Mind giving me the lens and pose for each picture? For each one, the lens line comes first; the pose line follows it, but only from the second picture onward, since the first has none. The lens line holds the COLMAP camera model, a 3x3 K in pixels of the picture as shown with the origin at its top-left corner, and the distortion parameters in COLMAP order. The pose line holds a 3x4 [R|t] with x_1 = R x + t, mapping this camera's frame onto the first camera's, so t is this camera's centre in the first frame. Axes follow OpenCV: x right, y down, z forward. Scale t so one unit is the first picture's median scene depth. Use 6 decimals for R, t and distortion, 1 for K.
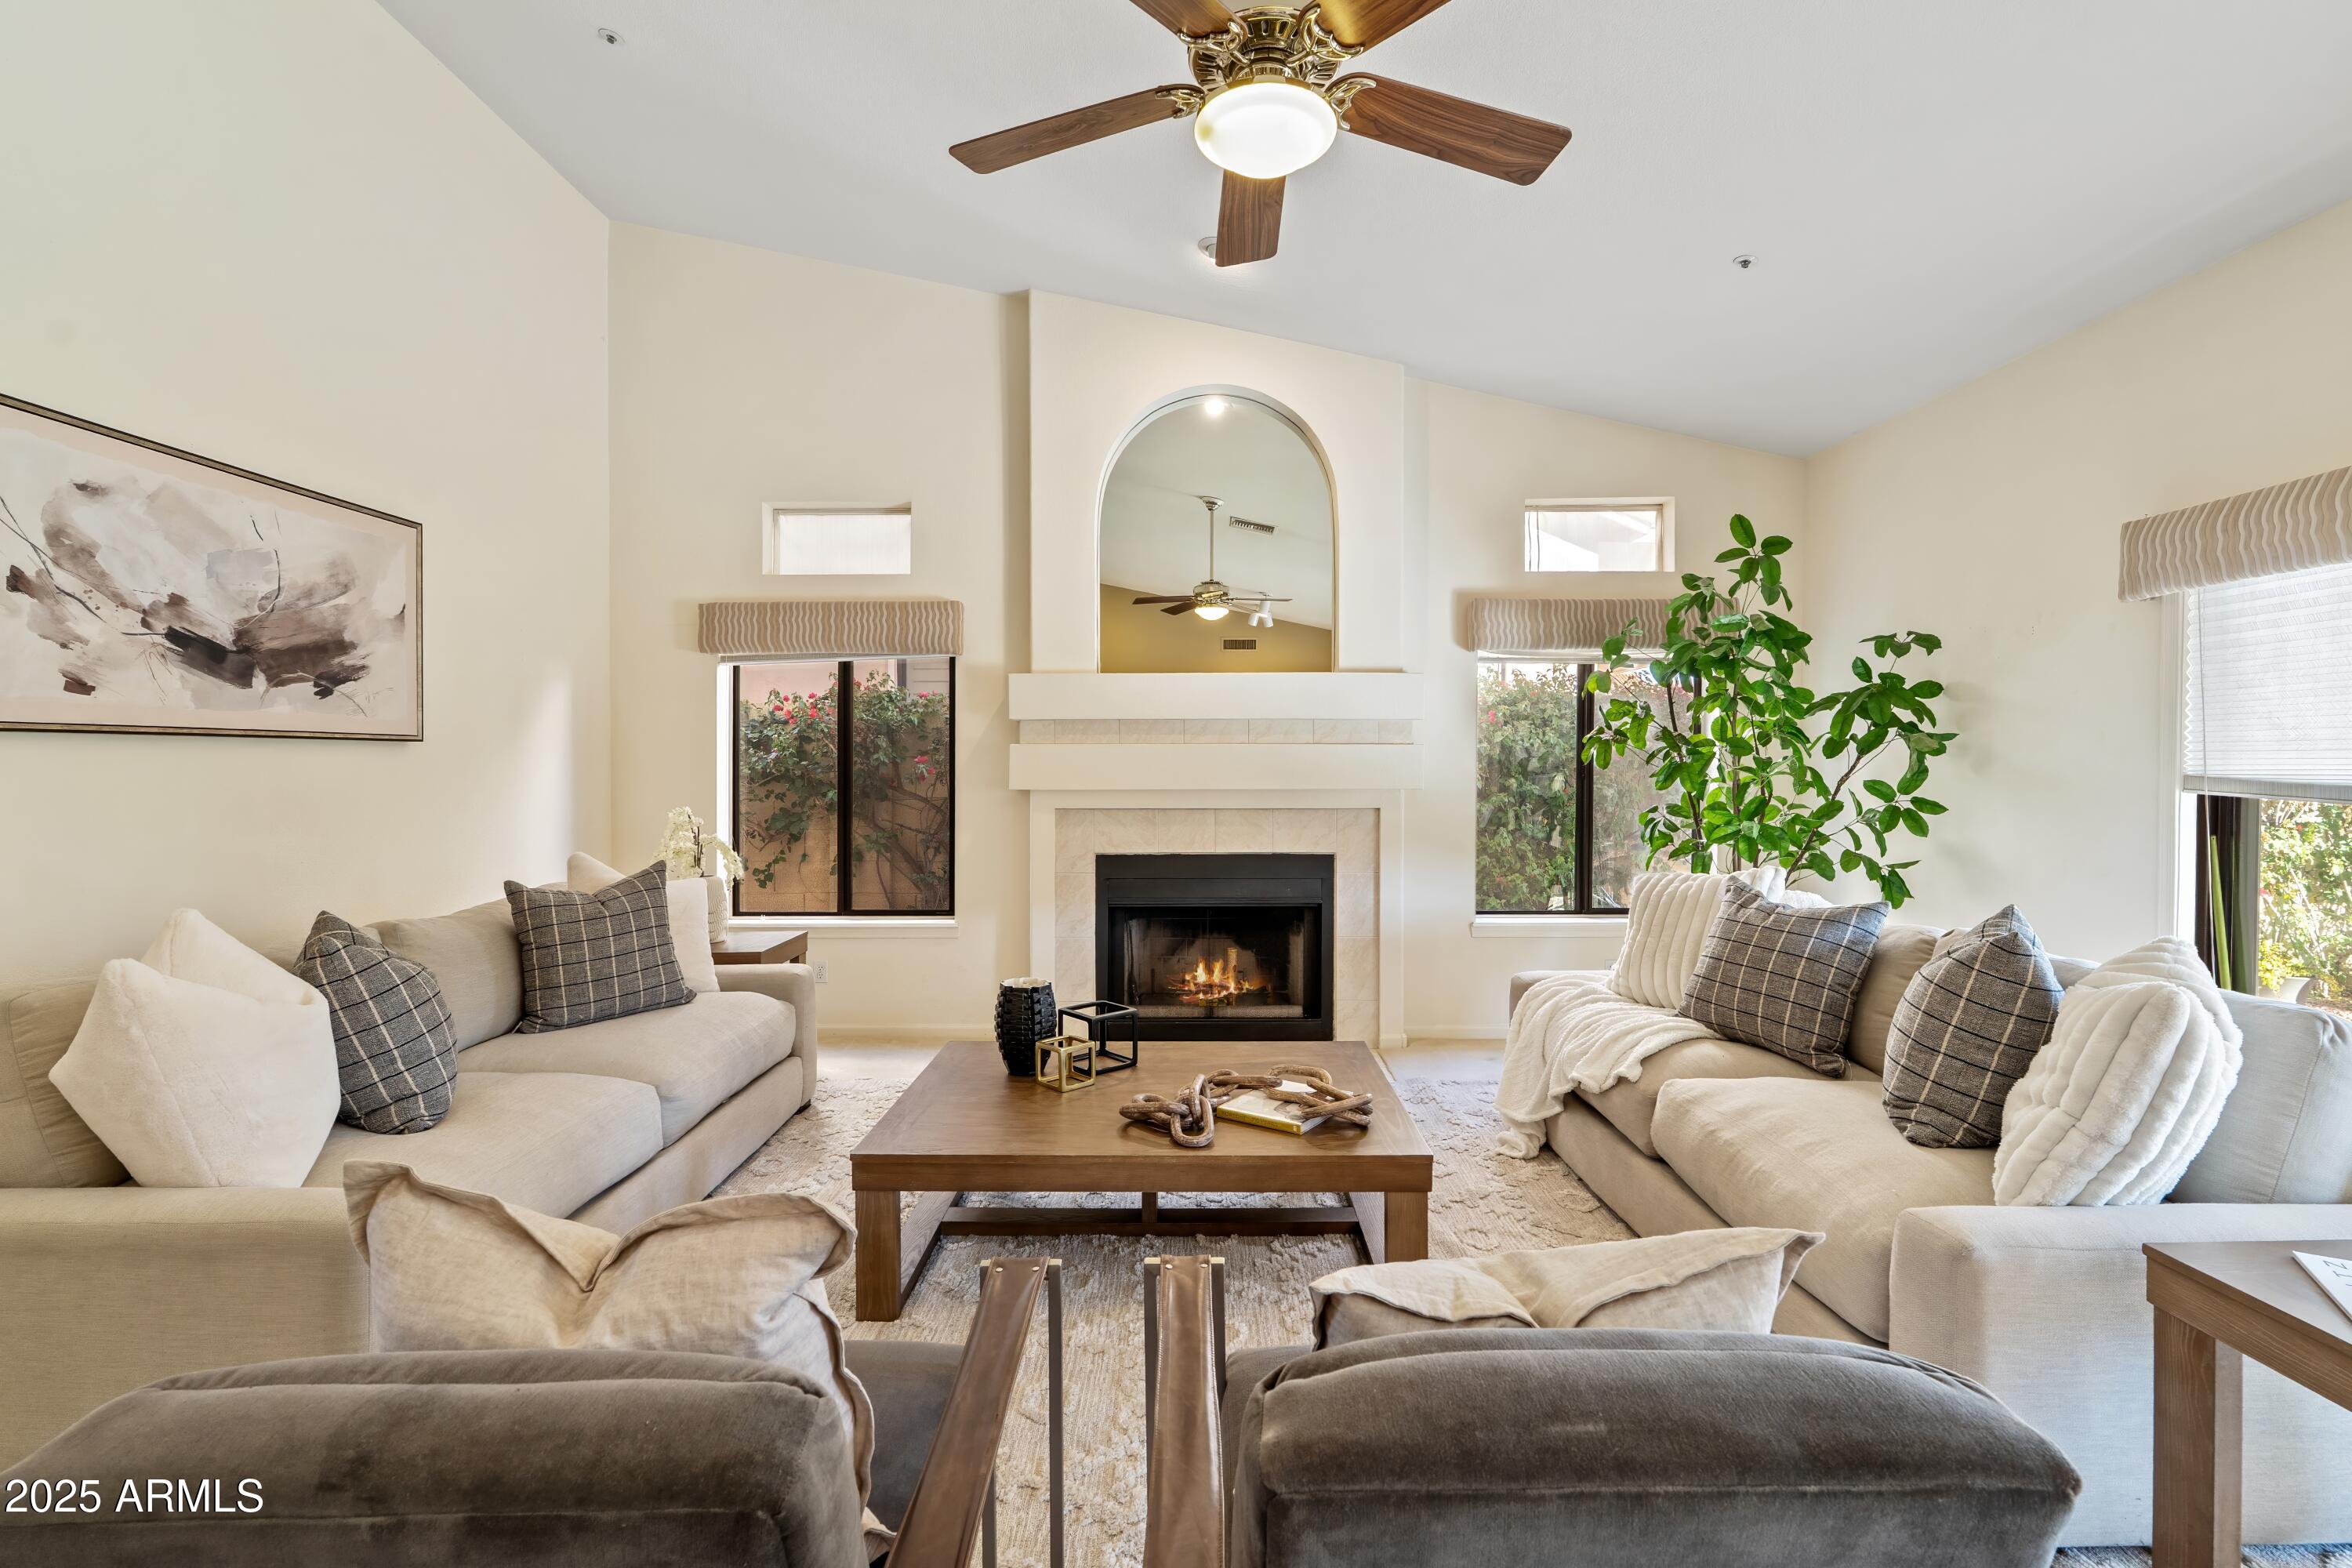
lens RADIAL K [[1078.6, 0, 1181.4], [0, 1078.6, 775.8], [0, 0, 1]] dist [-0.007162, 0.000471]
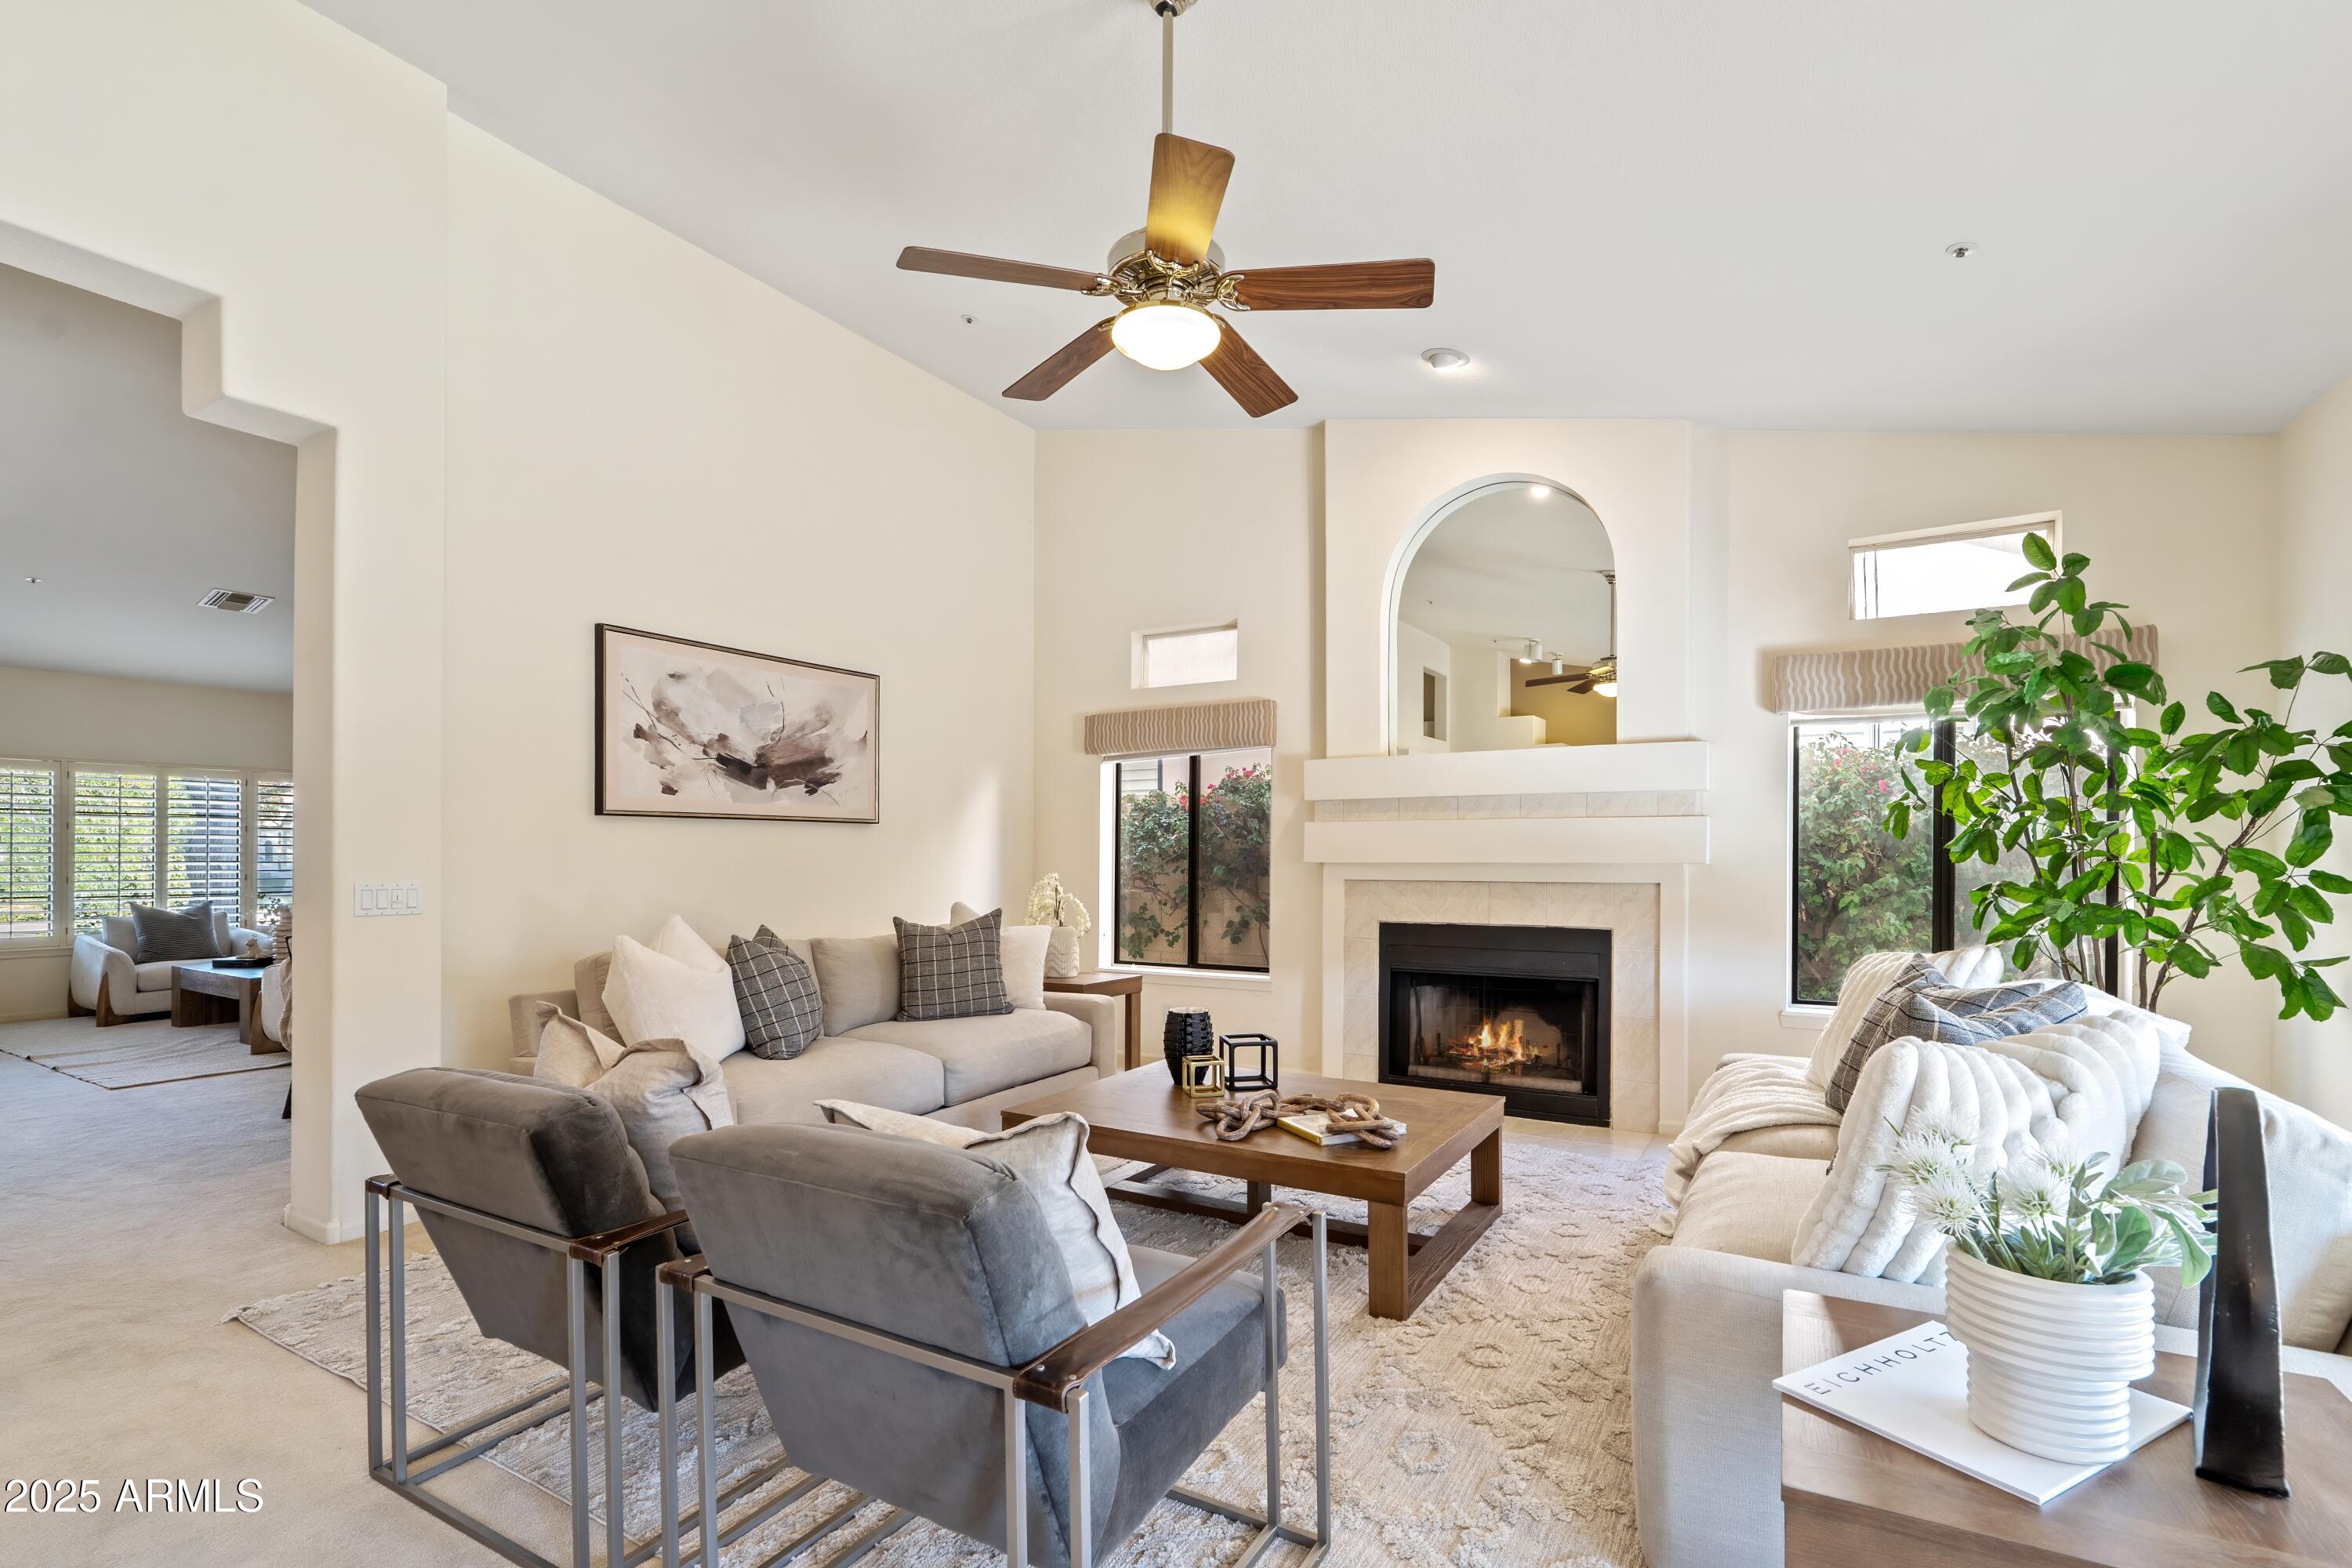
lens RADIAL K [[1078.6, 0, 1189.0], [0, 1078.6, 851.3], [0, 0, 1]] dist [-0.007162, 0.000471]
pose [[0.863298, -0.001327, -0.504693, 0.364769], [-0.006637, 0.999880, -0.013981, 0.021352], [0.504651, 0.015419, 0.863186, -0.049482]]
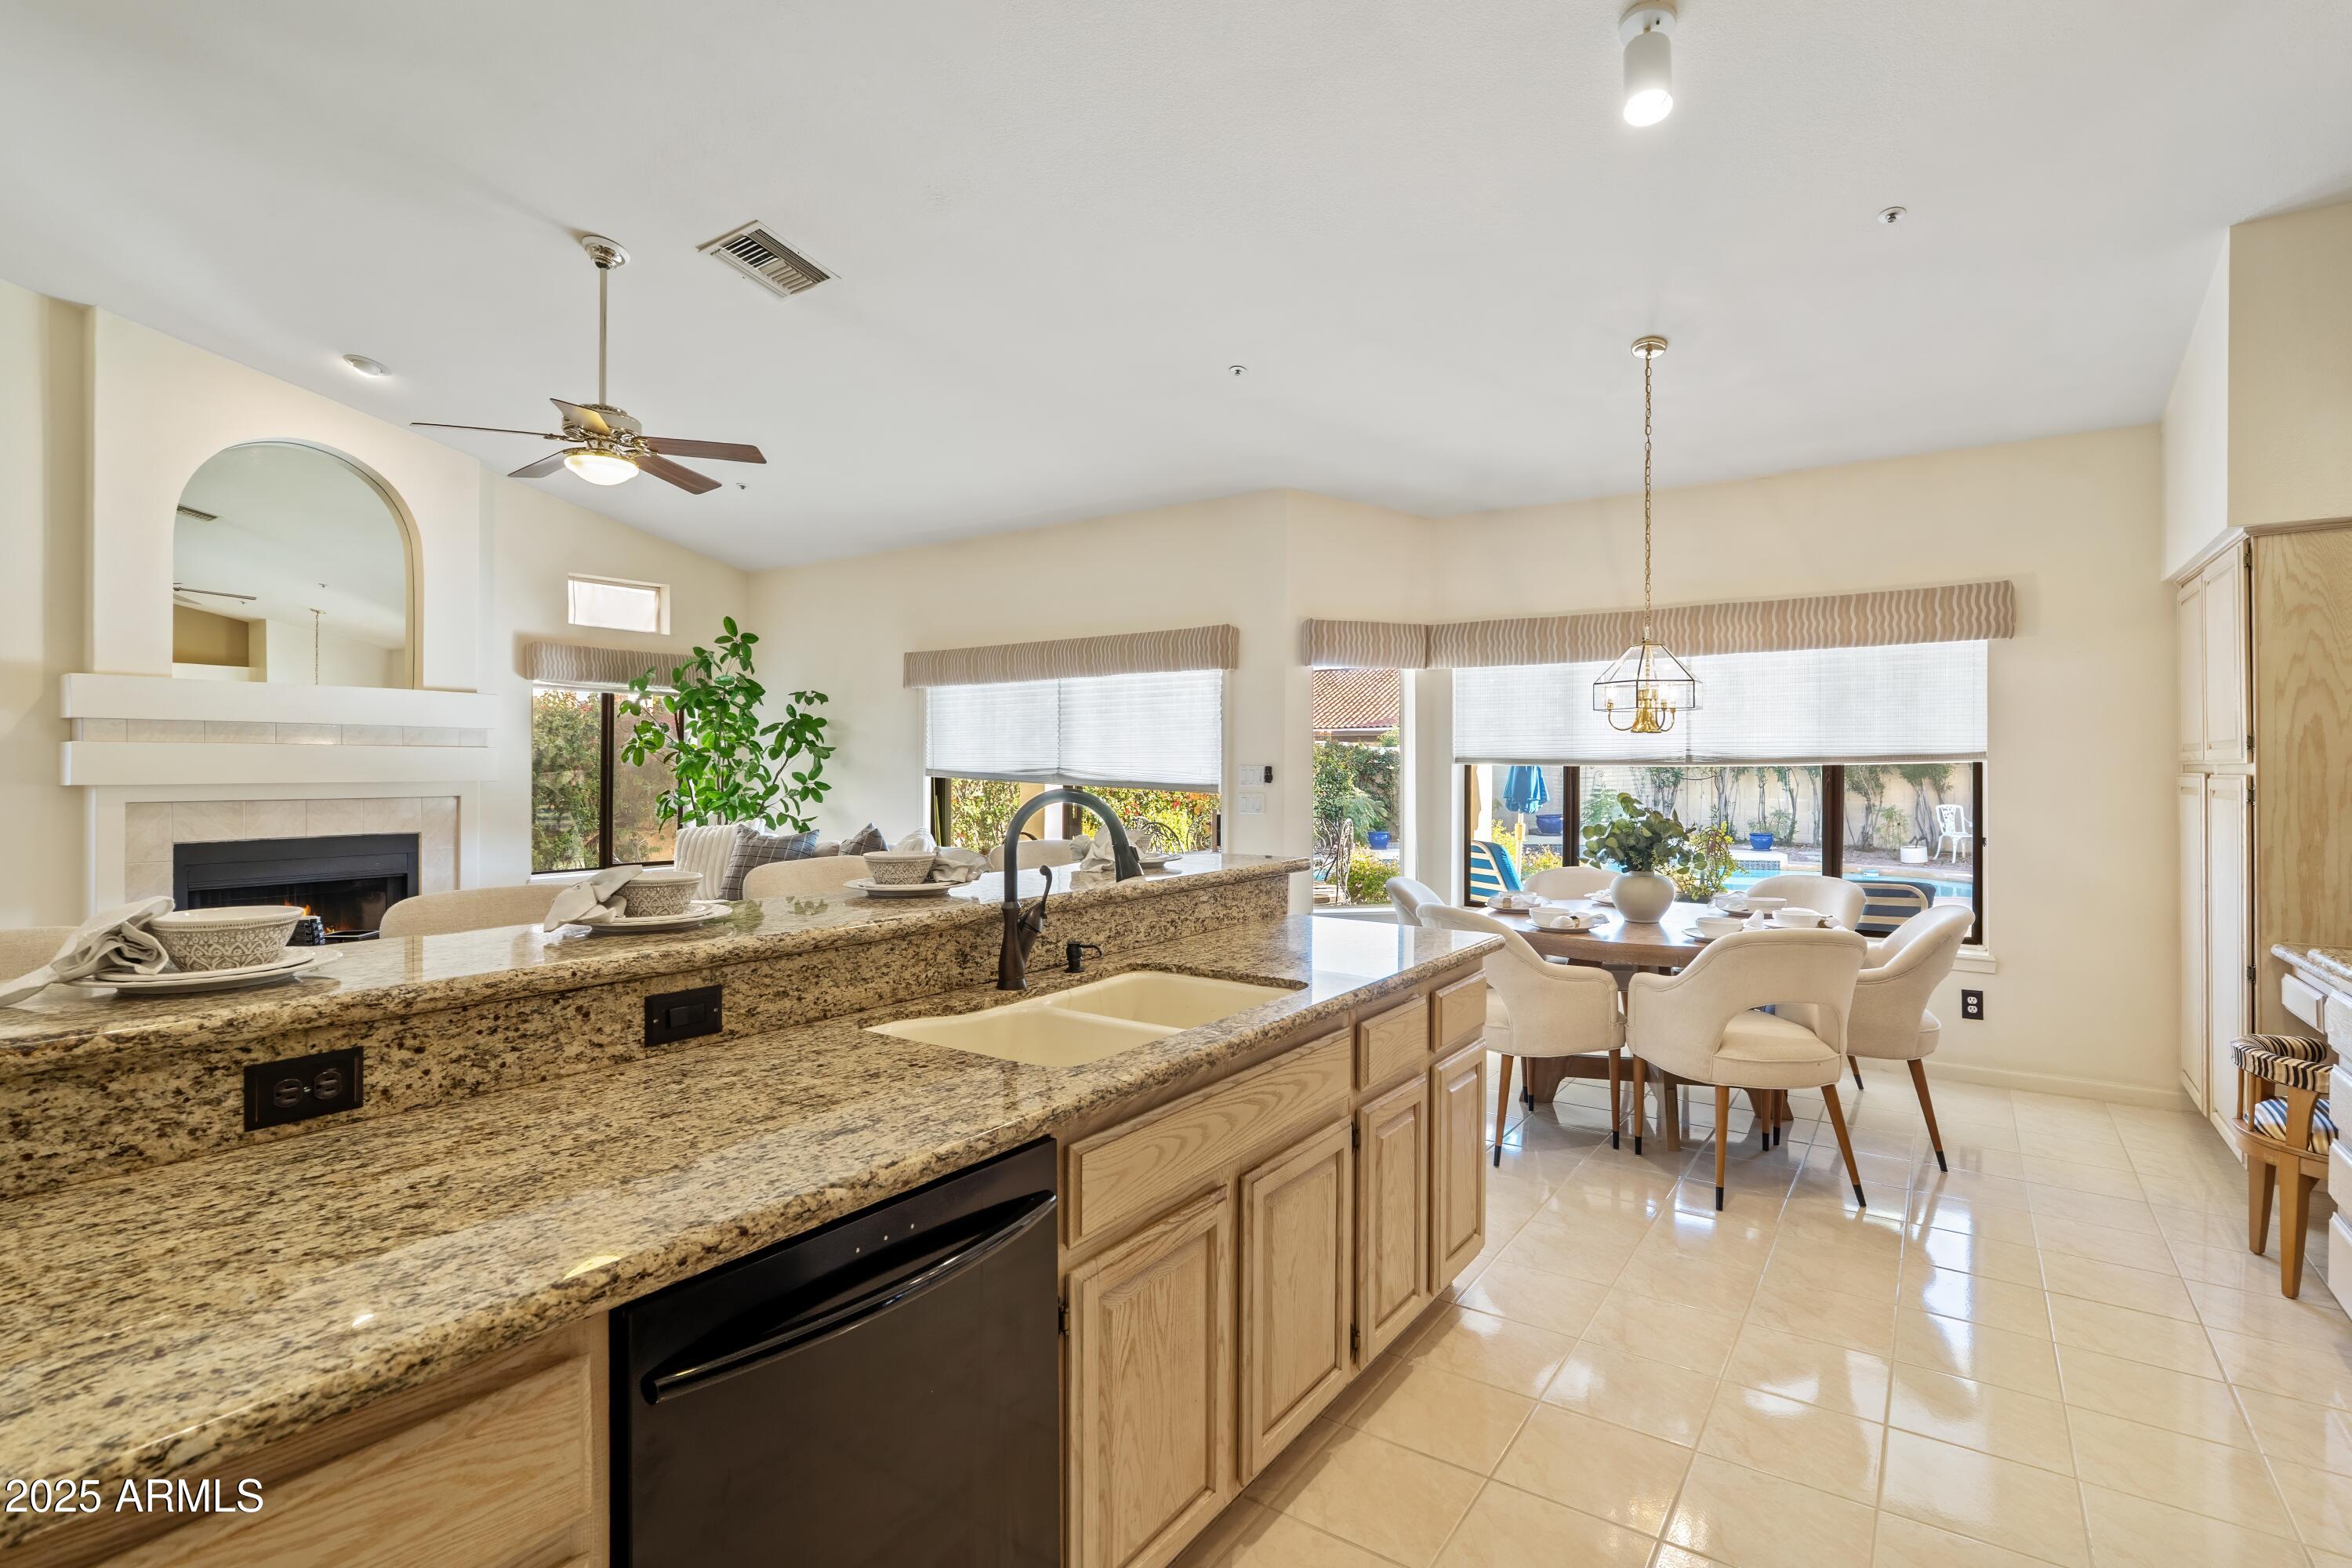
lens RADIAL K [[1121.7, 0, 1188.2], [0, 1121.7, 767.4], [0, 0, 1]] dist [0.002762, 0.000070]
pose [[0.556226, 0.000836, 0.831031, -0.541693], [0.005285, 0.999976, -0.004543, 0.007587], [-0.831014, 0.006919, 0.556208, -0.578501]]
